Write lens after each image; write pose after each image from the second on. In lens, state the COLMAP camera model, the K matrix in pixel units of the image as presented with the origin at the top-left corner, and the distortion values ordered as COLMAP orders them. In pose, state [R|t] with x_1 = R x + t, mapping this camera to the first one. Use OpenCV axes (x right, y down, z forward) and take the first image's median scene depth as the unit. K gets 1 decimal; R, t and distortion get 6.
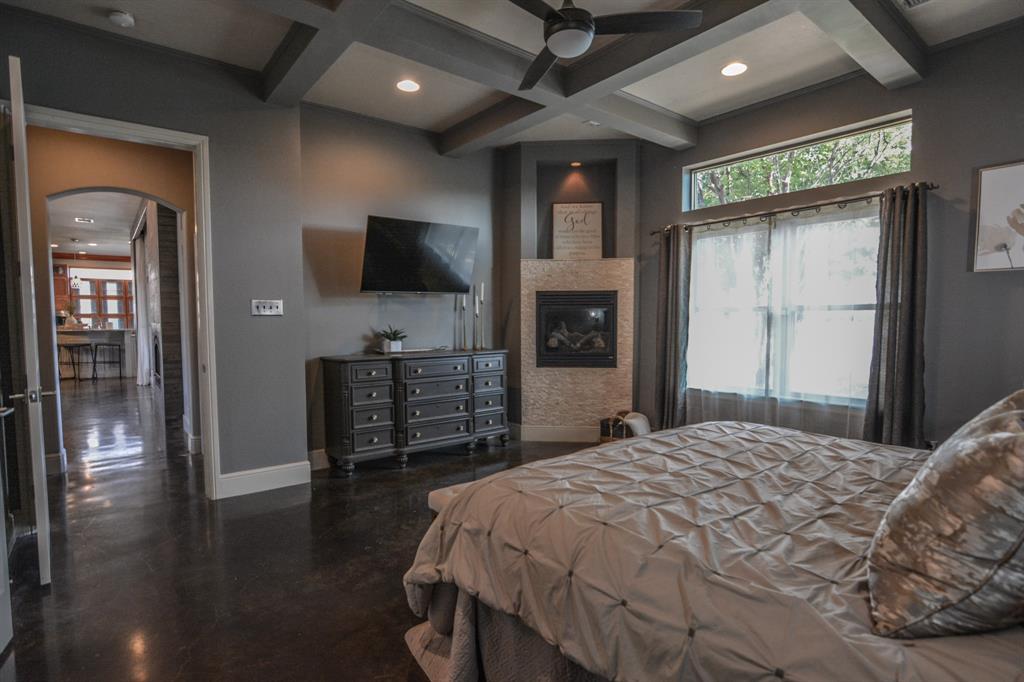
lens RADIAL K [[509.1, 0, 511.3], [0, 509.1, 349.2], [0, 0, 1]] dist [-0.027332, 0.007632]
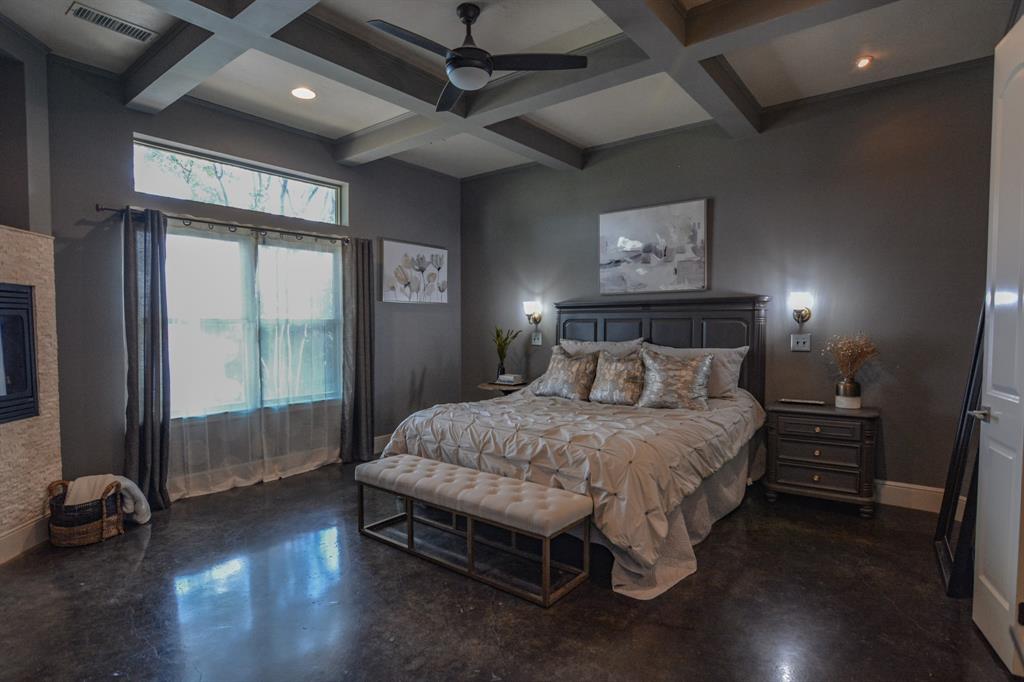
lens RADIAL K [[509.1, 0, 511.3], [0, 509.1, 349.2], [0, 0, 1]] dist [-0.027332, 0.007632]
pose [[-0.205009, -0.032331, 0.978226, -0.546527], [0.071213, 0.996313, 0.047853, -0.033638], [-0.976166, 0.079473, -0.201951, 0.653803]]
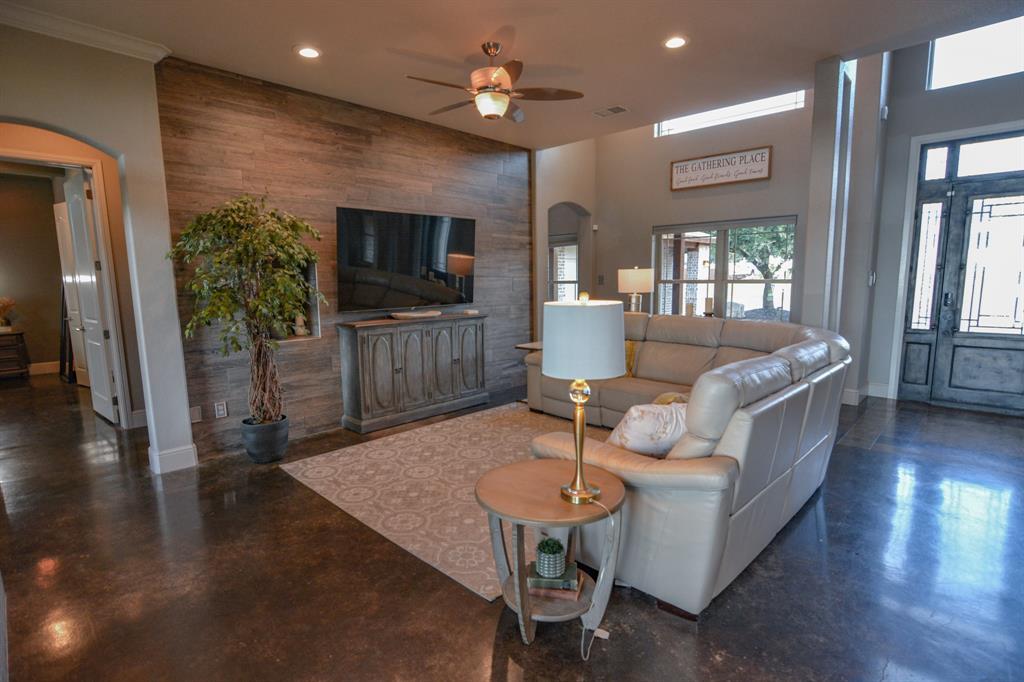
lens RADIAL K [[509.1, 0, 511.3], [0, 509.1, 349.2], [0, 0, 1]] dist [-0.027332, 0.007632]
pose [[-0.992701, 0.032376, -0.116171, -1.796576], [0.008276, 0.979308, 0.202208, -0.185149], [0.120314, 0.199771, -0.972428, 2.452679]]
